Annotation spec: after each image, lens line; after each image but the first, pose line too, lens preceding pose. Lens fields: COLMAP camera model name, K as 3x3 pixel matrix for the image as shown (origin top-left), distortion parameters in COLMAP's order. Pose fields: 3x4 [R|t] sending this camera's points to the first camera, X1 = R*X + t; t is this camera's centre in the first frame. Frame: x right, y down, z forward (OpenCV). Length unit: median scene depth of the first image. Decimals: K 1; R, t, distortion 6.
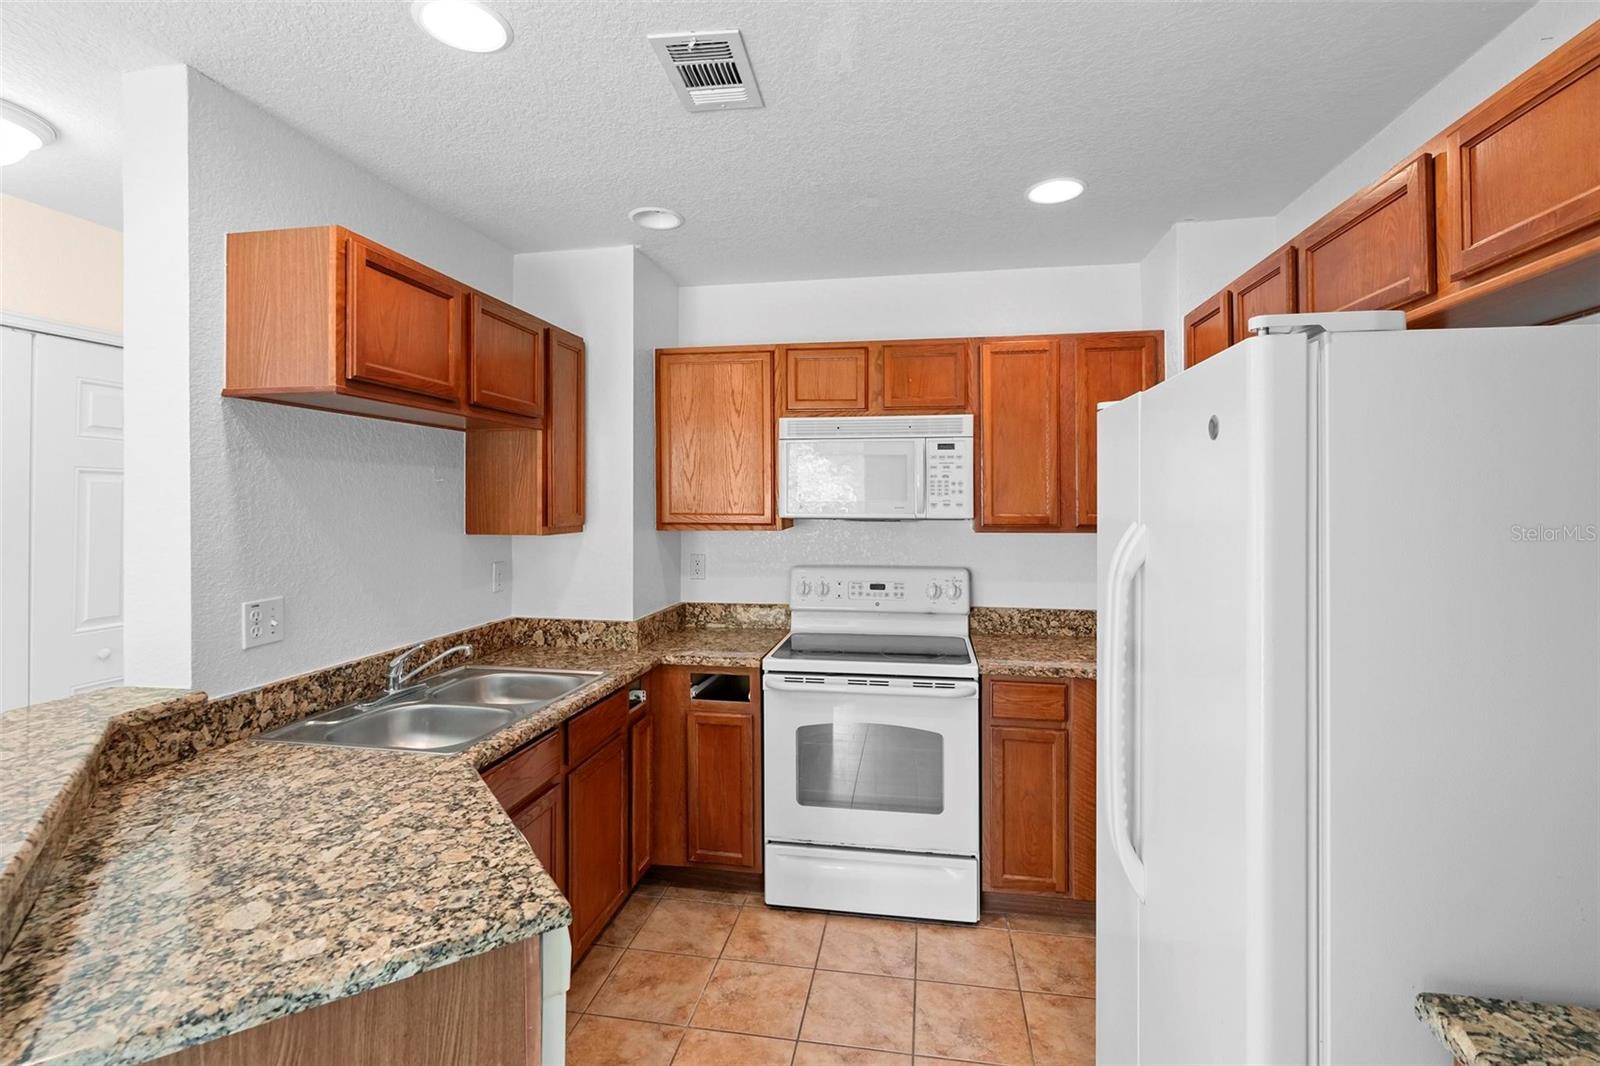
lens RADIAL K [[727.5, 0, 785.1], [0, 727.5, 496.8], [0, 0, 1]] dist [-0.013261, 0.004164]
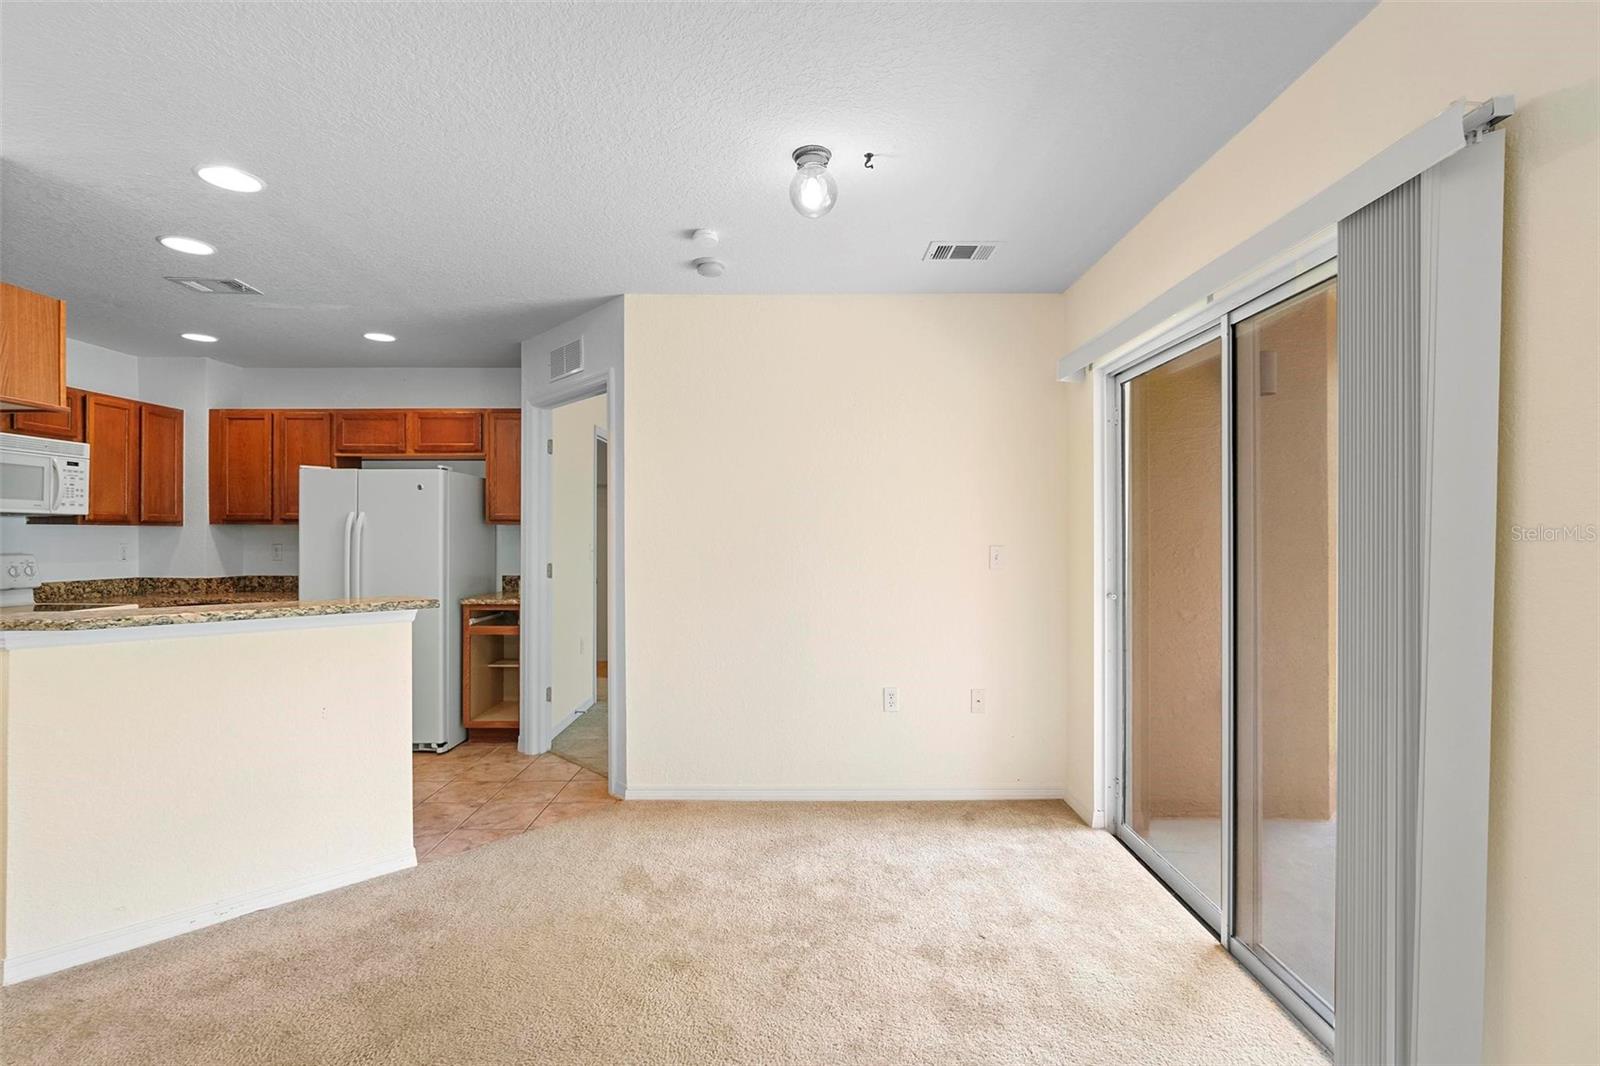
lens RADIAL K [[727.5, 0, 799.6], [0, 727.5, 541.2], [0, 0, 1]] dist [-0.013261, 0.004164]
pose [[-0.178932, -0.007443, 0.983833, -1.513022], [-0.009085, 0.999941, 0.005913, 0.065423], [-0.983820, -0.007880, -0.178989, -0.157536]]
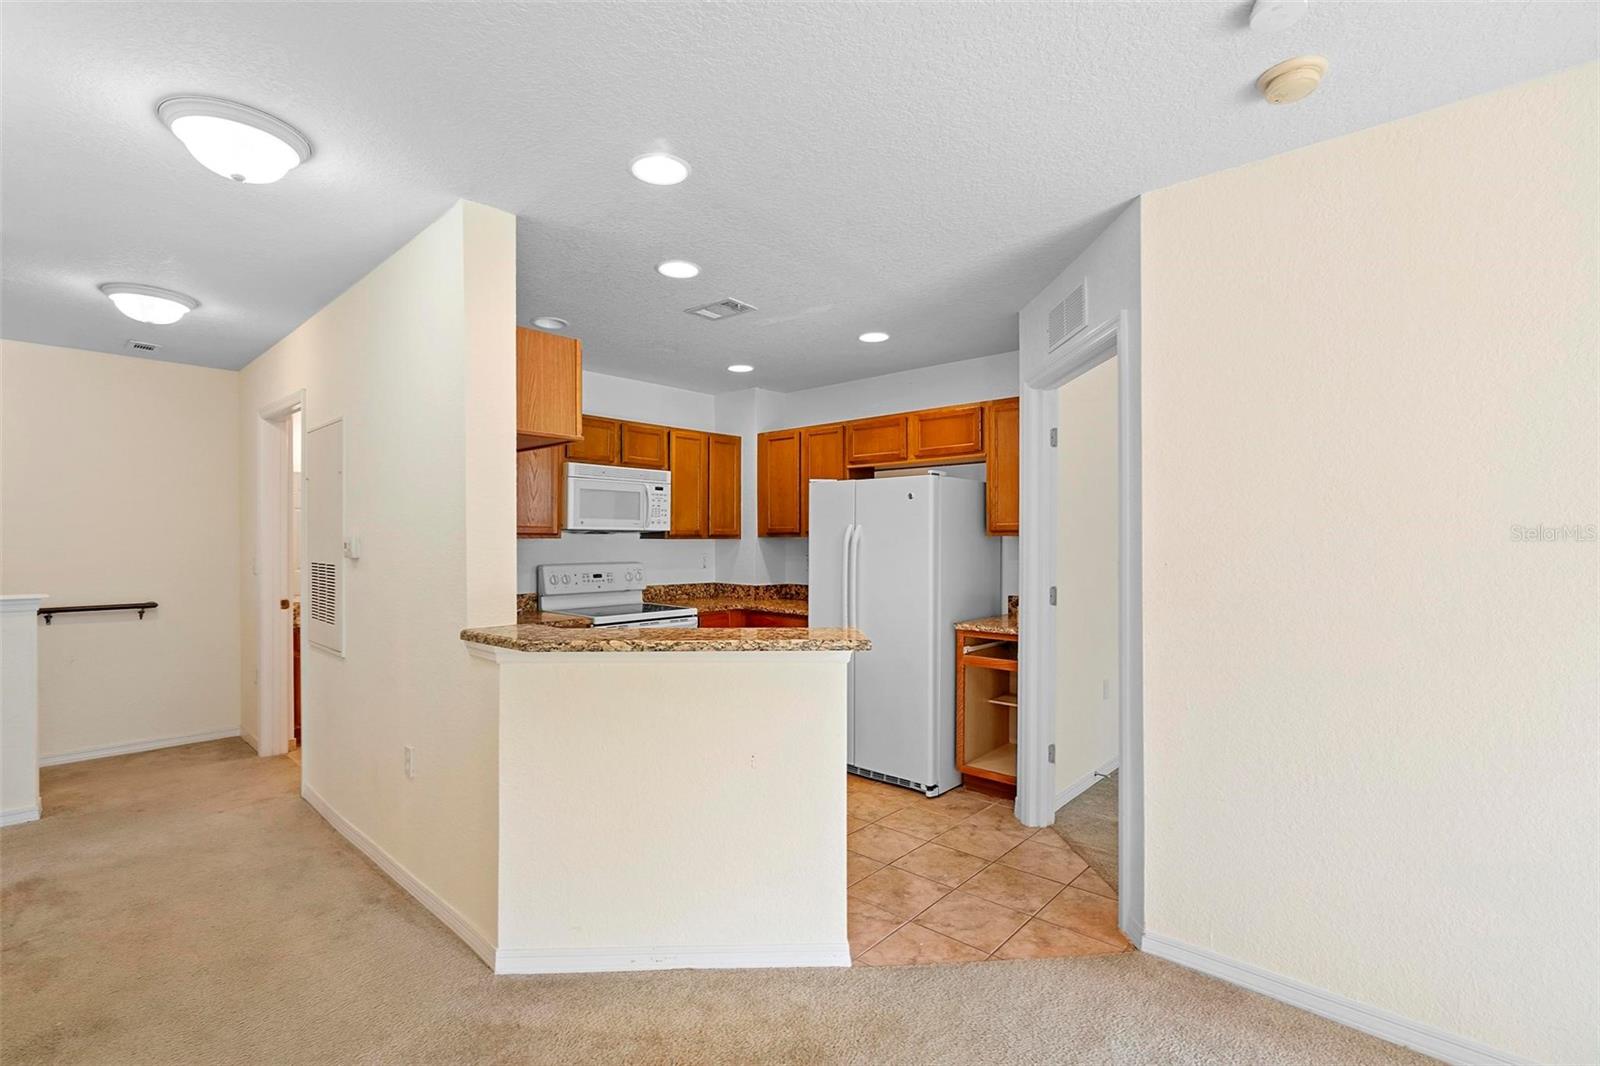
lens RADIAL K [[727.5, 0, 793.0], [0, 727.5, 541.3], [0, 0, 1]] dist [-0.013261, 0.004164]
pose [[0.536687, -0.000794, 0.843781, -1.121223], [-0.007441, 0.999956, 0.005674, 0.046353], [-0.843749, -0.009324, 0.536658, -0.196198]]
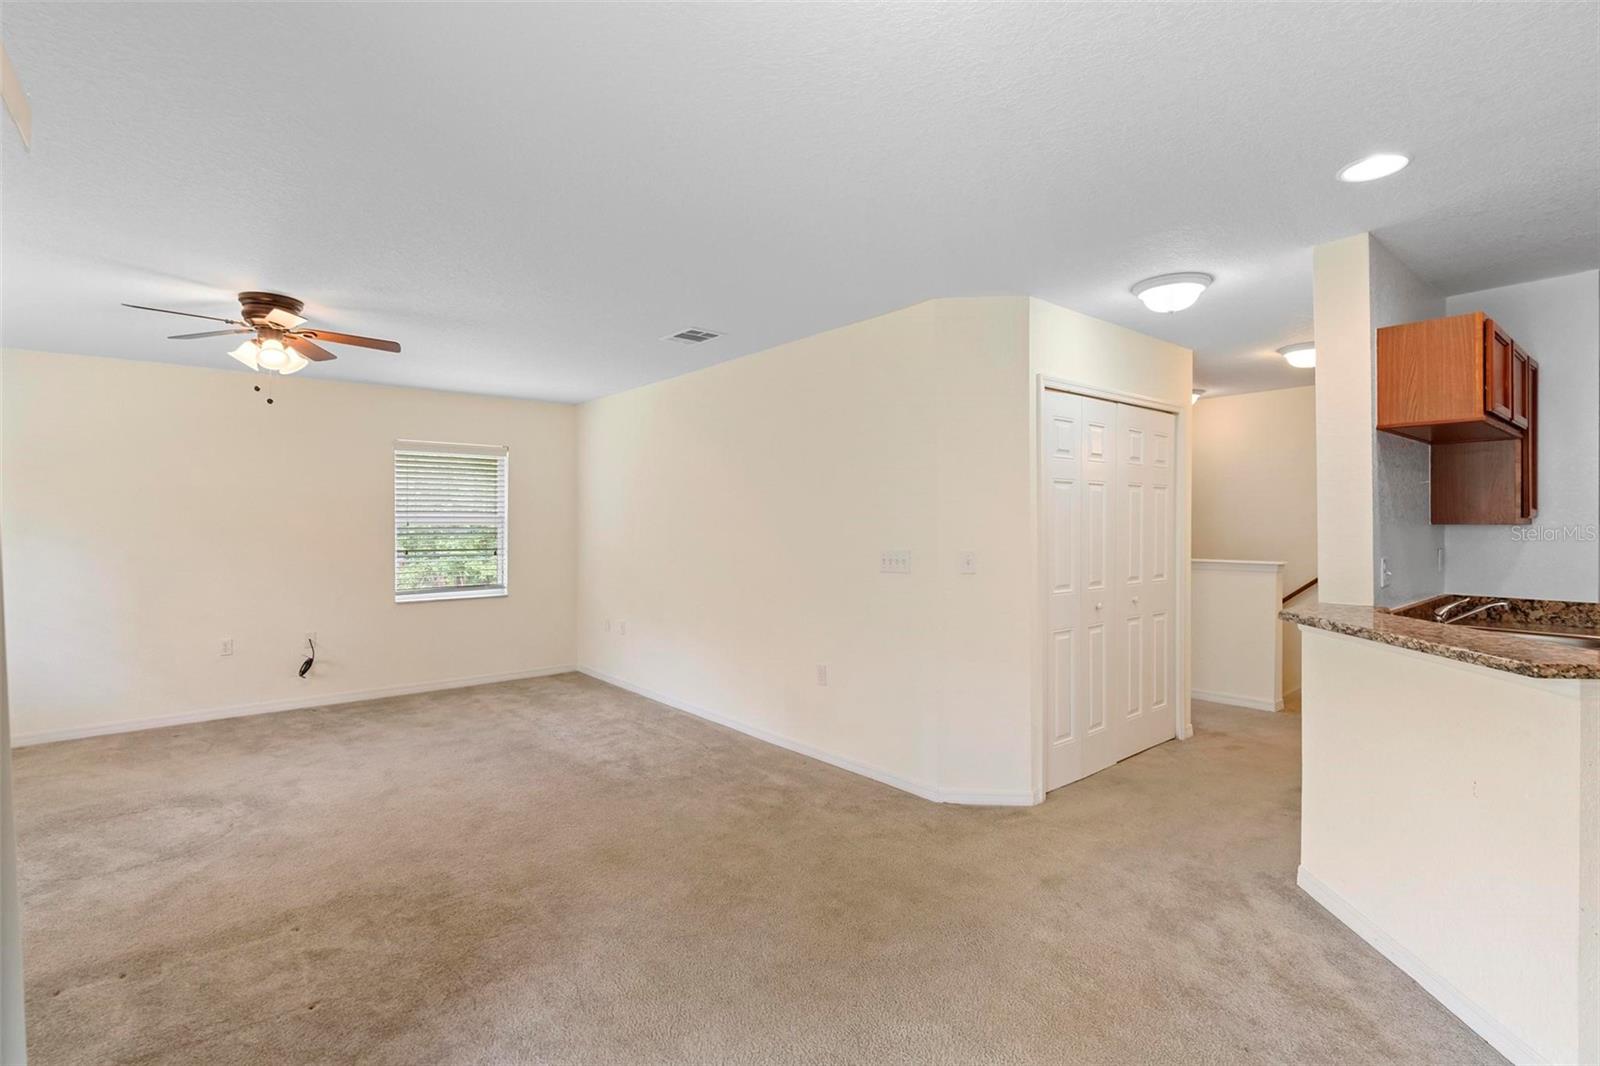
lens RADIAL K [[727.5, 0, 794.1], [0, 727.5, 519.0], [0, 0, 1]] dist [-0.013261, 0.004164]
pose [[0.761973, -0.004341, -0.647594, -0.471786], [0.008222, 0.999962, 0.002972, 0.029658], [0.647556, -0.007589, 0.761980, -0.703299]]
